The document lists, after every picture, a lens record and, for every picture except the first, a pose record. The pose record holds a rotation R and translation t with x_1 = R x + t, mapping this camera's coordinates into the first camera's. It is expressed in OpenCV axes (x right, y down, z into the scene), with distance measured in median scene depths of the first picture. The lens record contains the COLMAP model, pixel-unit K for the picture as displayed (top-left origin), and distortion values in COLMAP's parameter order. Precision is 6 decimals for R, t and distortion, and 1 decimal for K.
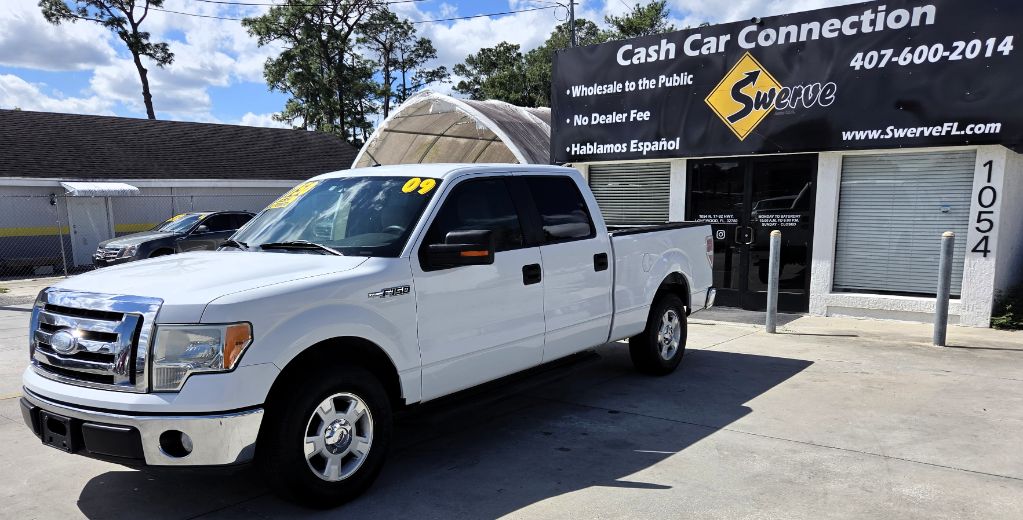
lens RADIAL K [[776.9, 0, 498.3], [0, 776.9, 347.8], [0, 0, 1]] dist [0.068368, -0.058533]
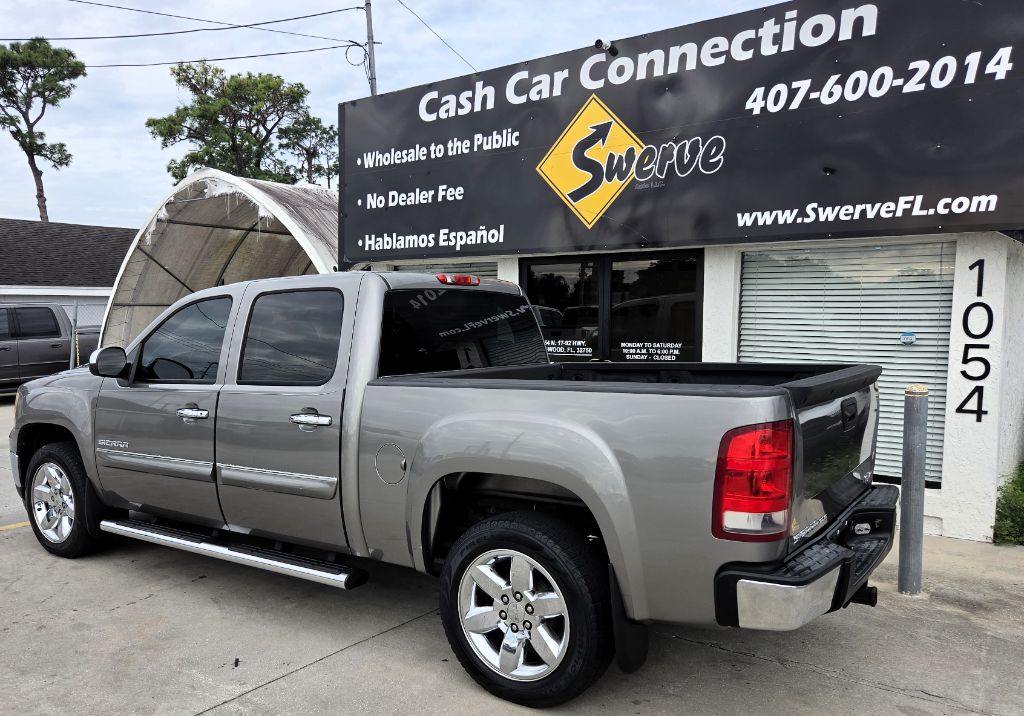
lens RADIAL K [[812.7, 0, 453.6], [0, 812.7, 393.0], [0, 0, 1]] dist [0.062719, -0.054388]
pose [[0.999918, 0.007593, 0.010317, 0.184482], [-0.006650, 0.996047, -0.088577, -0.066238], [-0.010949, 0.088501, 0.996016, 0.329792]]
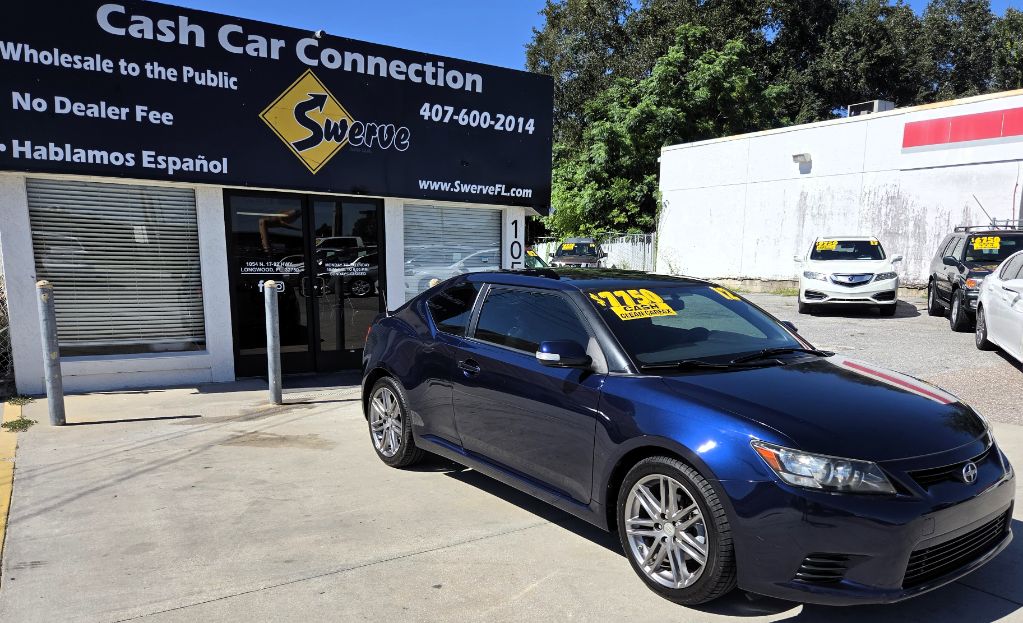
lens RADIAL K [[750.2, 0, 555.7], [0, 750.2, 382.4], [0, 0, 1]] dist [0.065760, -0.059384]
pose [[0.286086, -0.143446, 0.947406, -0.398400], [0.163215, 0.981577, 0.099334, -0.080085], [-0.944201, 0.126212, 0.304228, 0.514009]]
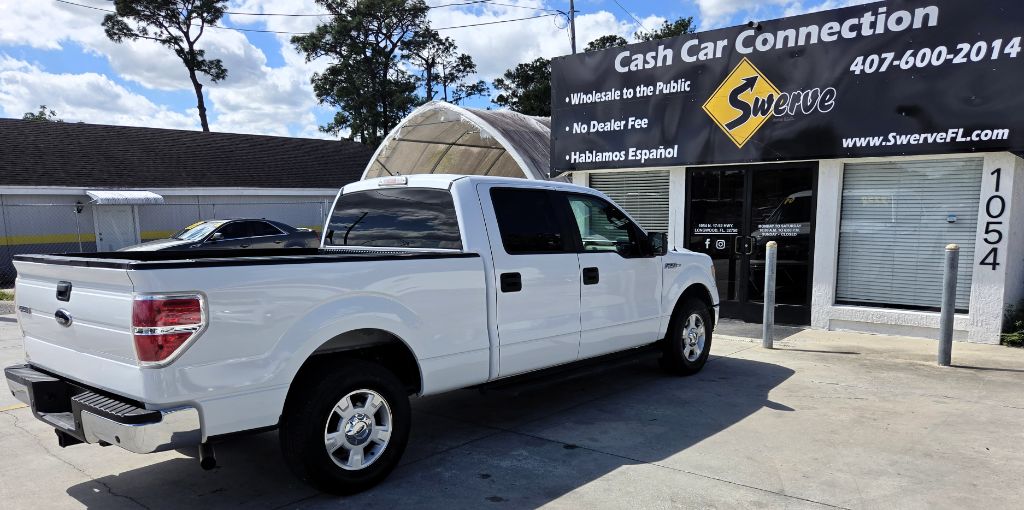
lens RADIAL K [[734.6, 0, 522.5], [0, 734.6, 331.3], [0, 0, 1]] dist [0.067860, -0.062069]
pose [[0.999743, 0.003384, -0.022406, 0.060332], [-0.003810, 0.999812, -0.019003, -0.018664], [0.022337, 0.019083, 0.999568, 0.079854]]
